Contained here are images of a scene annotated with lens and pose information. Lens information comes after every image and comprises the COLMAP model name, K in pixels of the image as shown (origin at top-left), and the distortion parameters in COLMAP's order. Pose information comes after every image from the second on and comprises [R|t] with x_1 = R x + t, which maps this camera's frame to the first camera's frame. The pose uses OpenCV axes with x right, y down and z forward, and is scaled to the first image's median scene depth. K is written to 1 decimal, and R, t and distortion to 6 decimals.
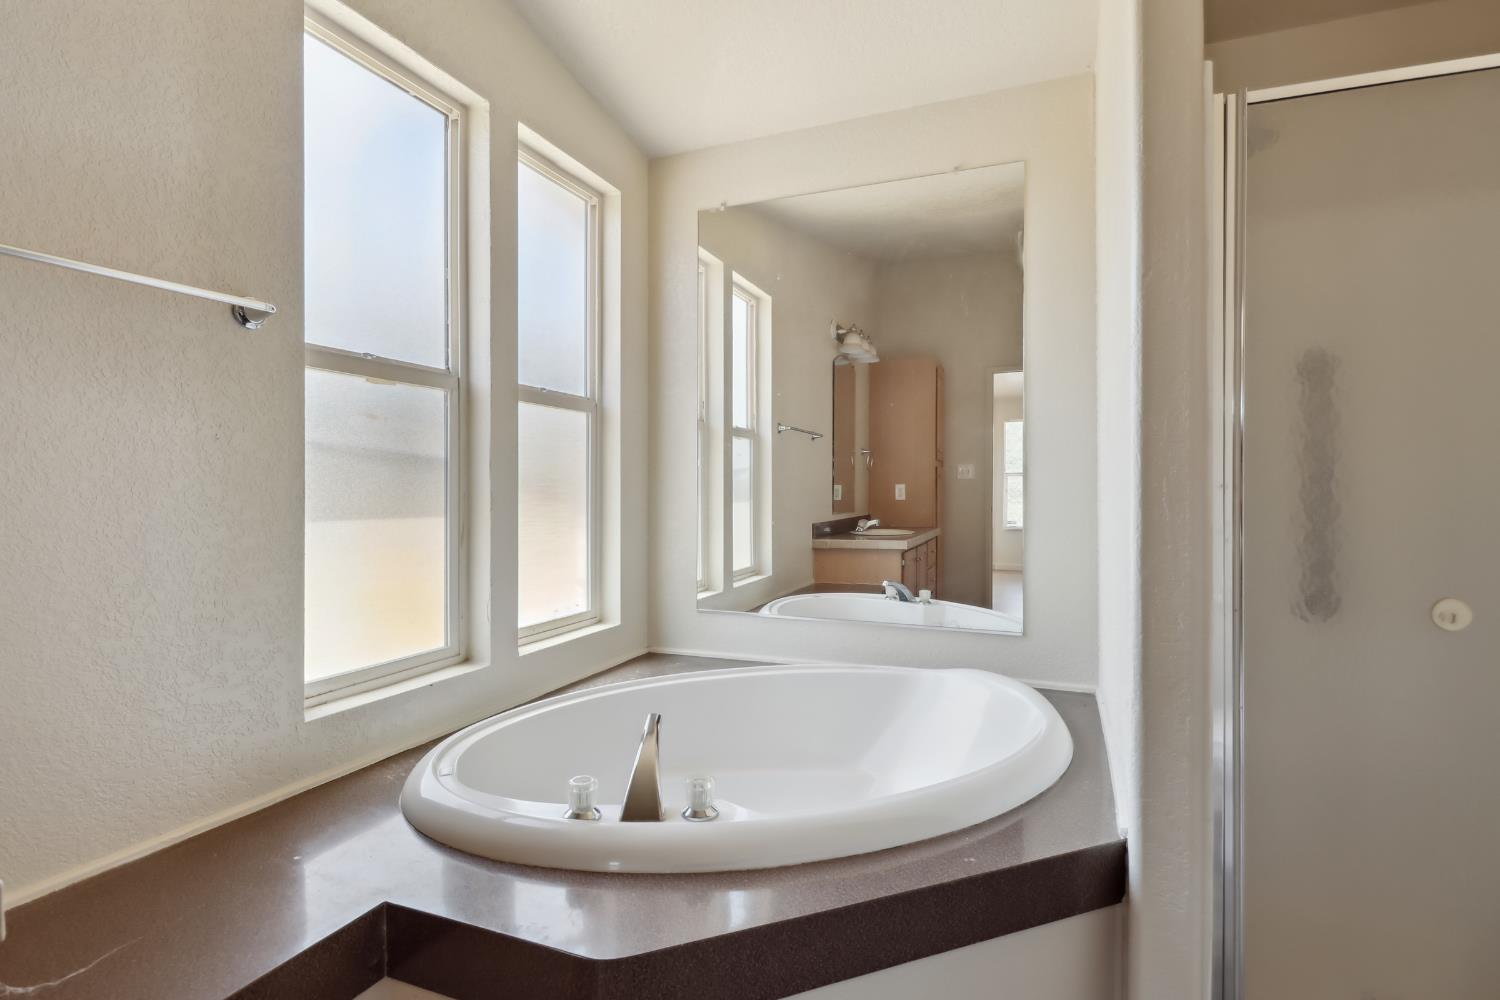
lens RADIAL K [[757.0, 0, 749.3], [0, 757.0, 489.4], [0, 0, 1]] dist [0.015499, -0.018689]
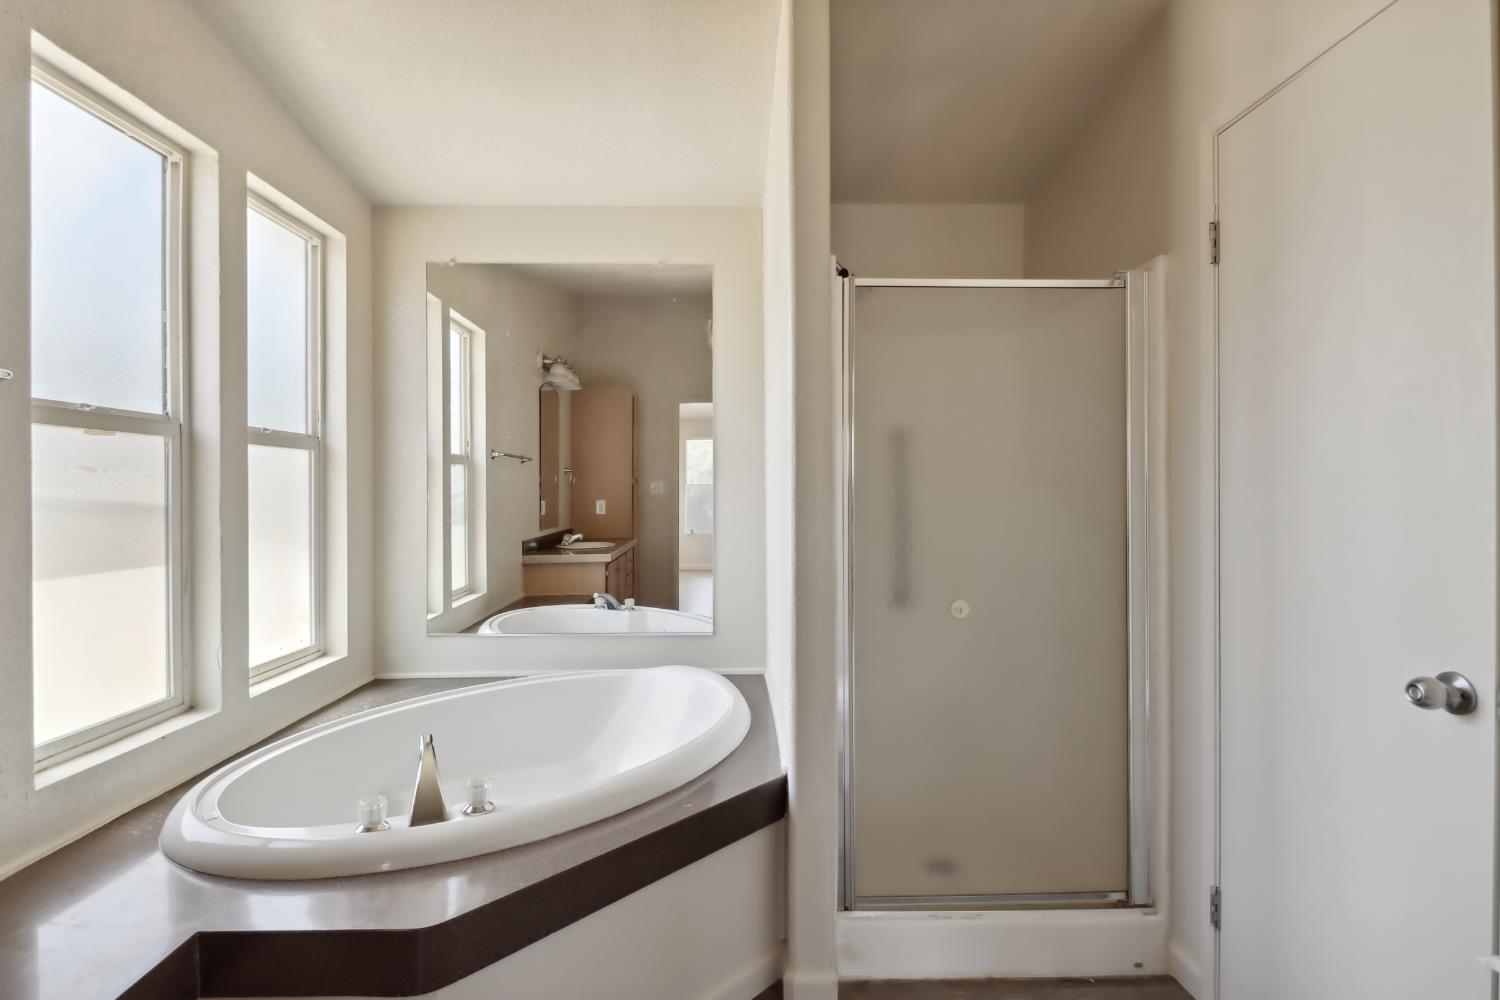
lens RADIAL K [[720.3, 0, 750.9], [0, 720.3, 491.6], [0, 0, 1]] dist [0.012017, -0.015373]
pose [[0.913768, -0.003505, 0.406221, -0.078038], [0.004016, 0.999992, -0.000406, -0.050249], [-0.406217, 0.002003, 0.913775, -0.146417]]
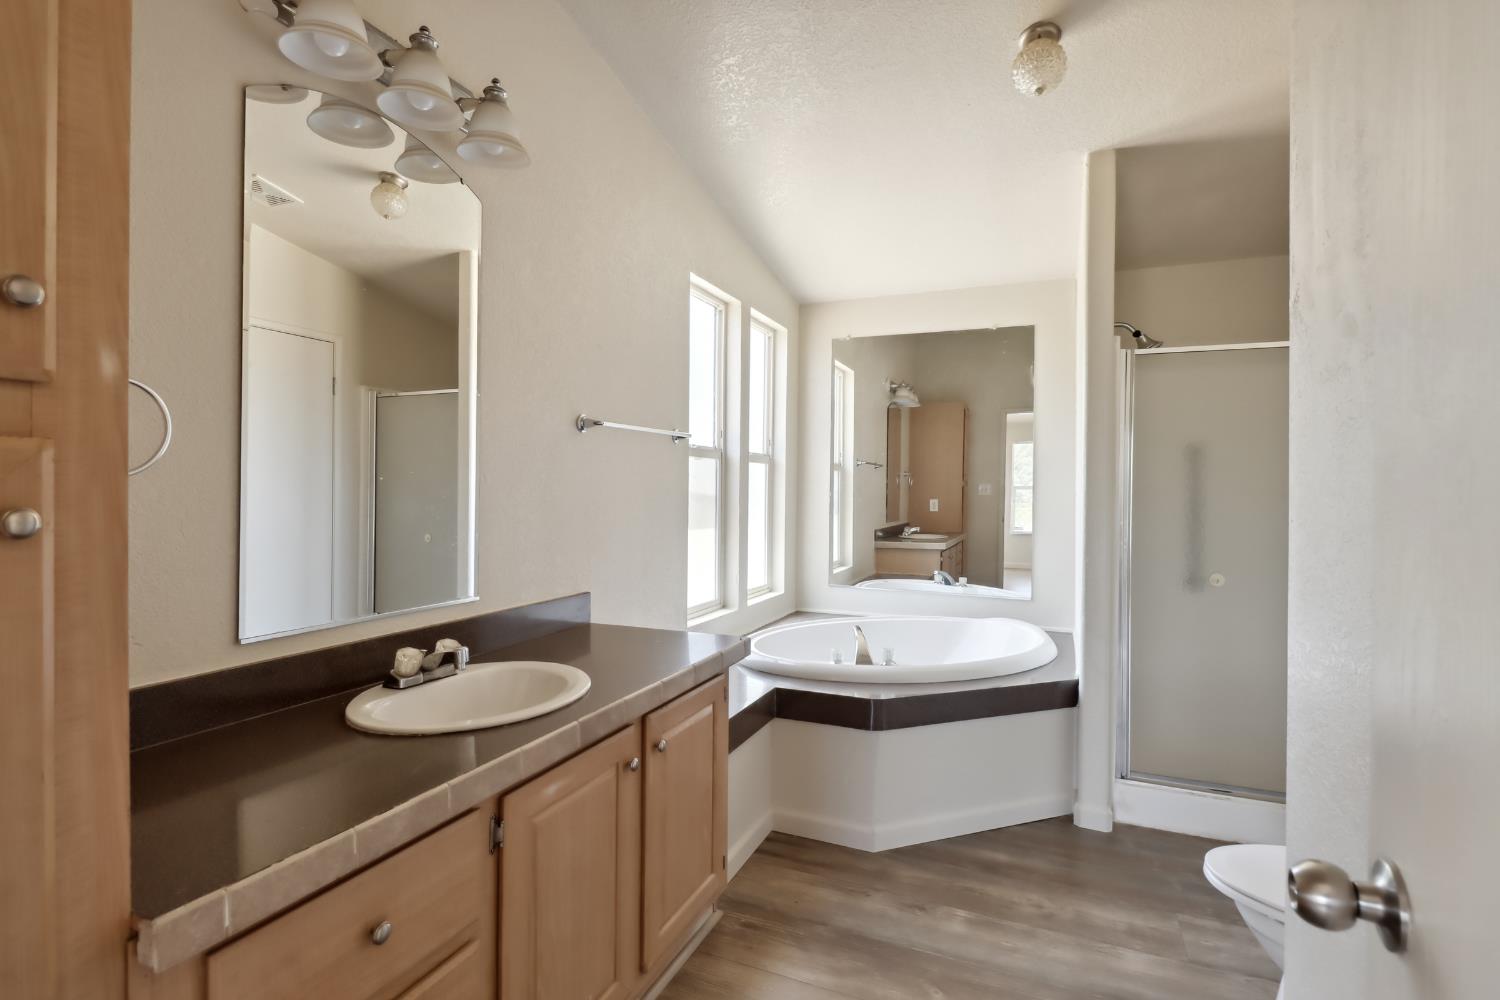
lens RADIAL K [[720.3, 0, 750.9], [0, 720.3, 491.6], [0, 0, 1]] dist [0.012017, -0.015373]
pose [[0.999767, 0.010359, -0.018960, -0.254215], [-0.010357, 0.999946, 0.000225, -0.047942], [0.018961, -0.000029, 0.999820, -0.668004]]
